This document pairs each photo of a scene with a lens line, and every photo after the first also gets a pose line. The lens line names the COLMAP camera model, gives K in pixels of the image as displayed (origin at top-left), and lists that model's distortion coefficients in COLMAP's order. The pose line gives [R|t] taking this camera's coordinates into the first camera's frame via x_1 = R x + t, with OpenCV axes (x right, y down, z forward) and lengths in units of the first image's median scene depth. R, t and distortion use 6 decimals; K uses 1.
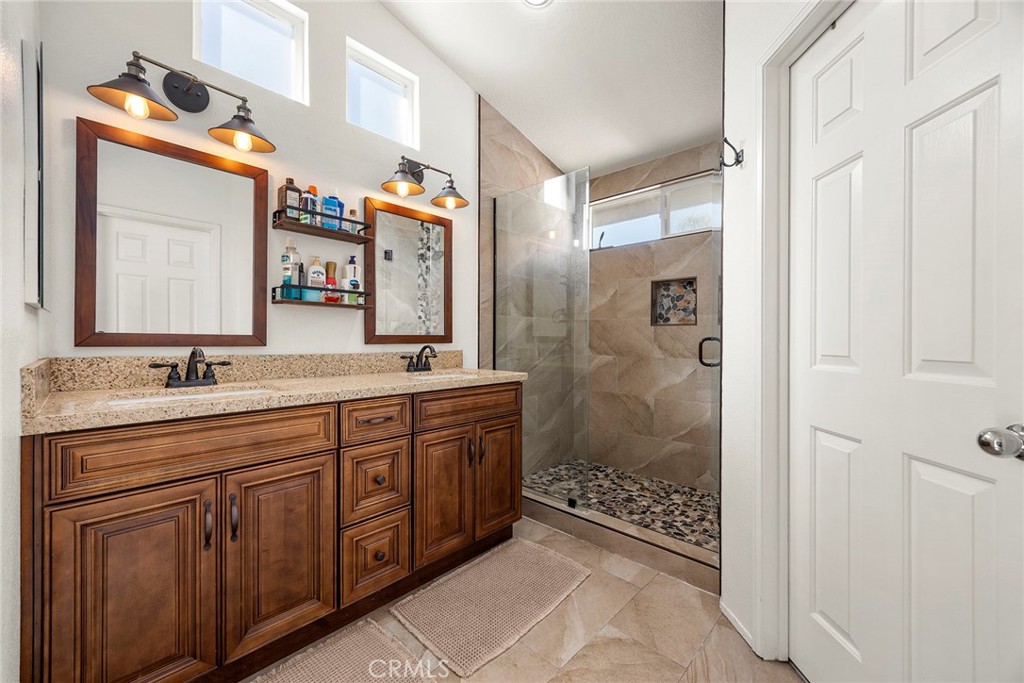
lens RADIAL K [[397.4, 0, 472.0], [0, 397.4, 346.3], [0, 0, 1]] dist [0.000017, -0.000139]
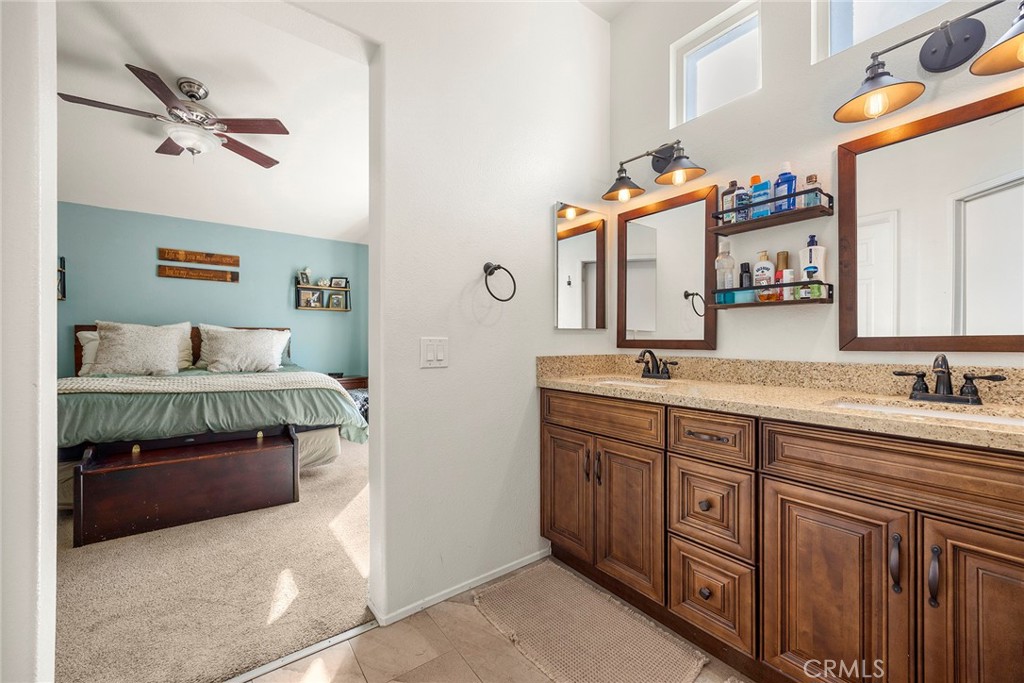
lens RADIAL K [[408.8, 0, 513.2], [0, 408.8, 339.5], [0, 0, 1]] dist [0.000575, 0.000301]
pose [[-0.113838, -0.008977, -0.993459, 0.619946], [-0.019940, 0.999778, -0.006749, -0.011112], [0.993299, 0.019041, -0.113992, 0.592165]]
